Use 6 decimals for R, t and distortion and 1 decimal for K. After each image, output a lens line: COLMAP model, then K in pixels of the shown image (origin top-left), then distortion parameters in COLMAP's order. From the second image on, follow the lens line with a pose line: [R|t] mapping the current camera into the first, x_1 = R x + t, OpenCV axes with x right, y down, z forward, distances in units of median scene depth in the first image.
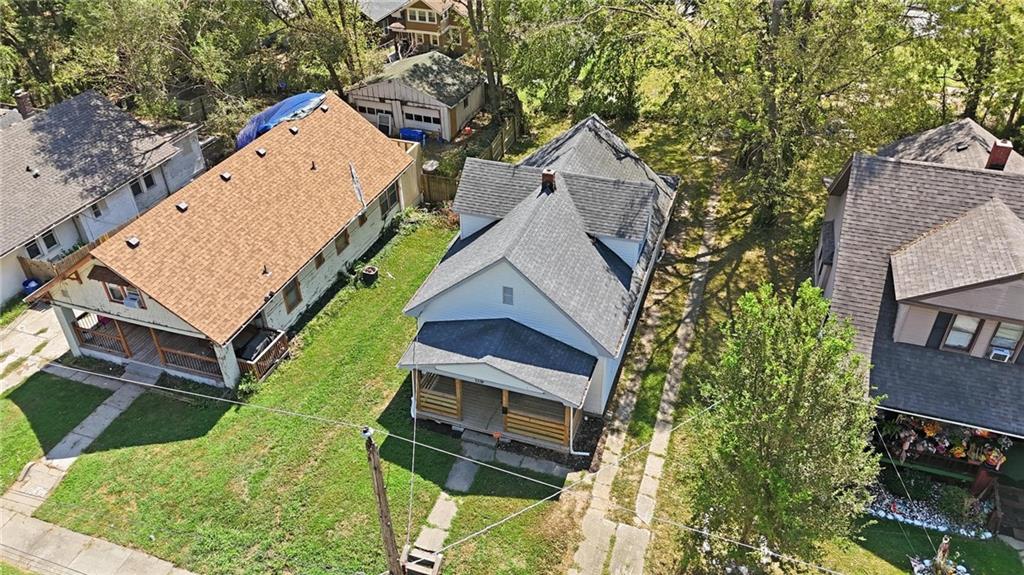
lens RADIAL K [[758.1, 0, 509.1], [0, 758.1, 285.6], [0, 0, 1]] dist [0.040756, -0.019467]
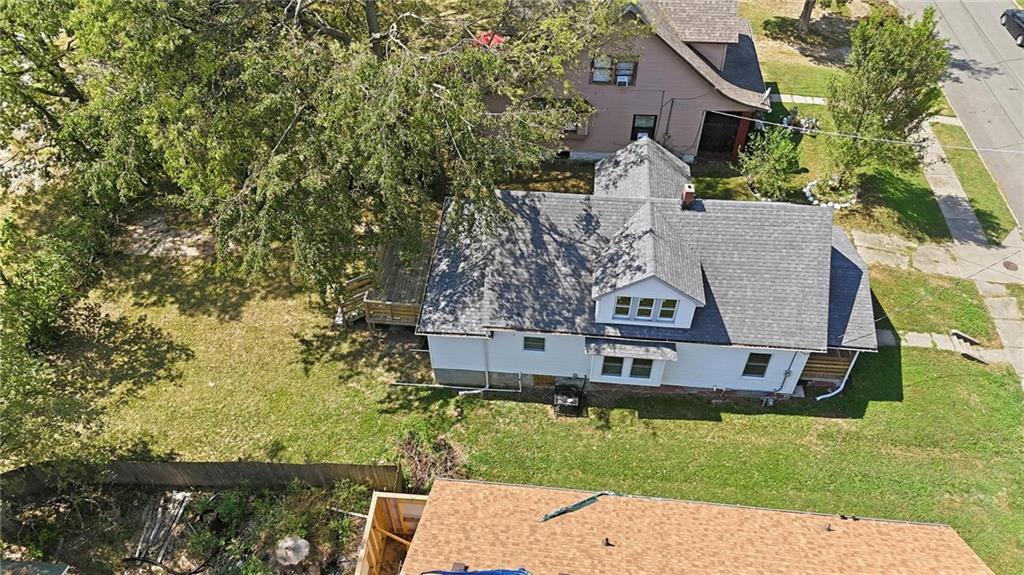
lens RADIAL K [[758.1, 0, 510.1], [0, 758.1, 283.0], [0, 0, 1]] dist [0.040756, -0.019467]
pose [[-0.241739, -0.703856, 0.667944, -0.646079], [0.568208, 0.455316, 0.685439, -0.923594], [-0.786576, 0.545228, 0.289869, 1.007475]]
